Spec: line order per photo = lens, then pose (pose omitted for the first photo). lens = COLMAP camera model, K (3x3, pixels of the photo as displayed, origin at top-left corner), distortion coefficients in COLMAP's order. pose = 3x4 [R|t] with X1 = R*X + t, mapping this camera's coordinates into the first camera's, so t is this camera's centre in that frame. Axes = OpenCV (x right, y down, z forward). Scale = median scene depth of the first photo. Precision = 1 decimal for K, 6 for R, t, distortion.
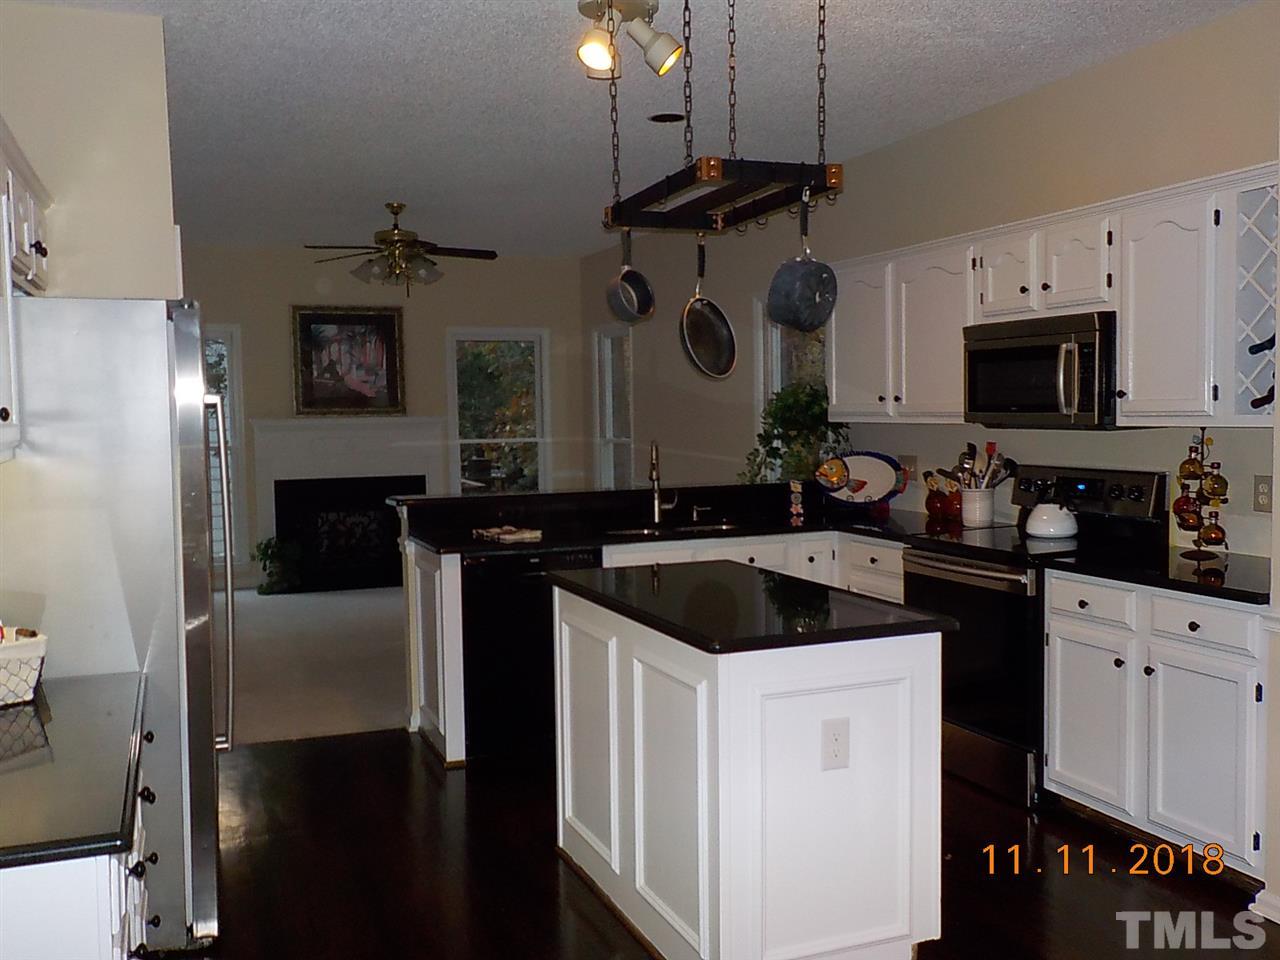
lens RADIAL K [[1181.3, 0, 637.4], [0, 1181.3, 485.3], [0, 0, 1]] dist [0.032823, 0.000000]
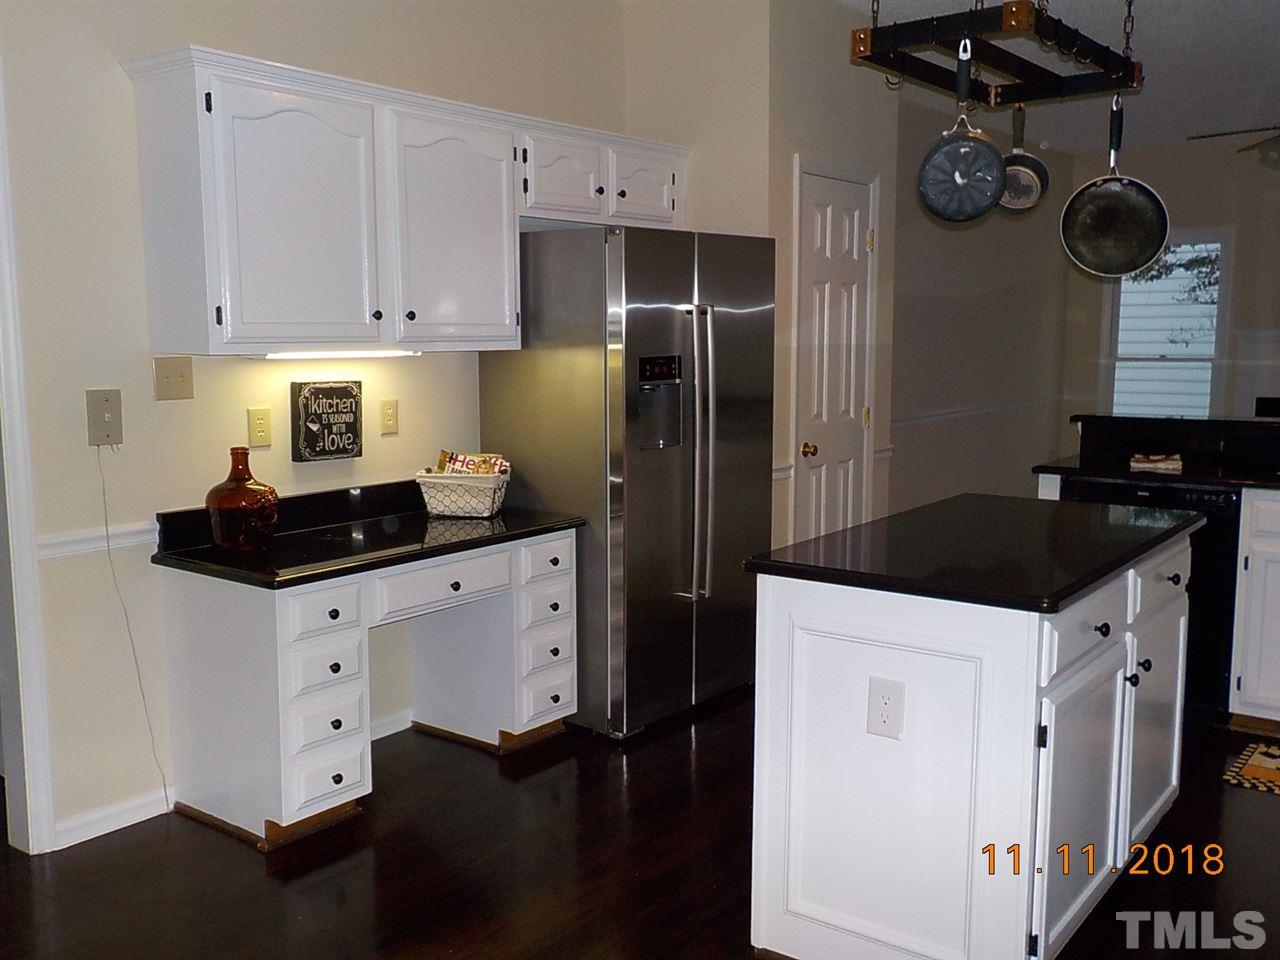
lens RADIAL K [[1181.3, 0, 639.0], [0, 1181.3, 486.5], [0, 0, 1]] dist [0.032823, 0.000000]
pose [[0.522116, 0.124779, -0.843697, 0.225429], [-0.060342, 0.992165, 0.109395, -0.007186], [0.850737, -0.006207, 0.525555, 0.113600]]
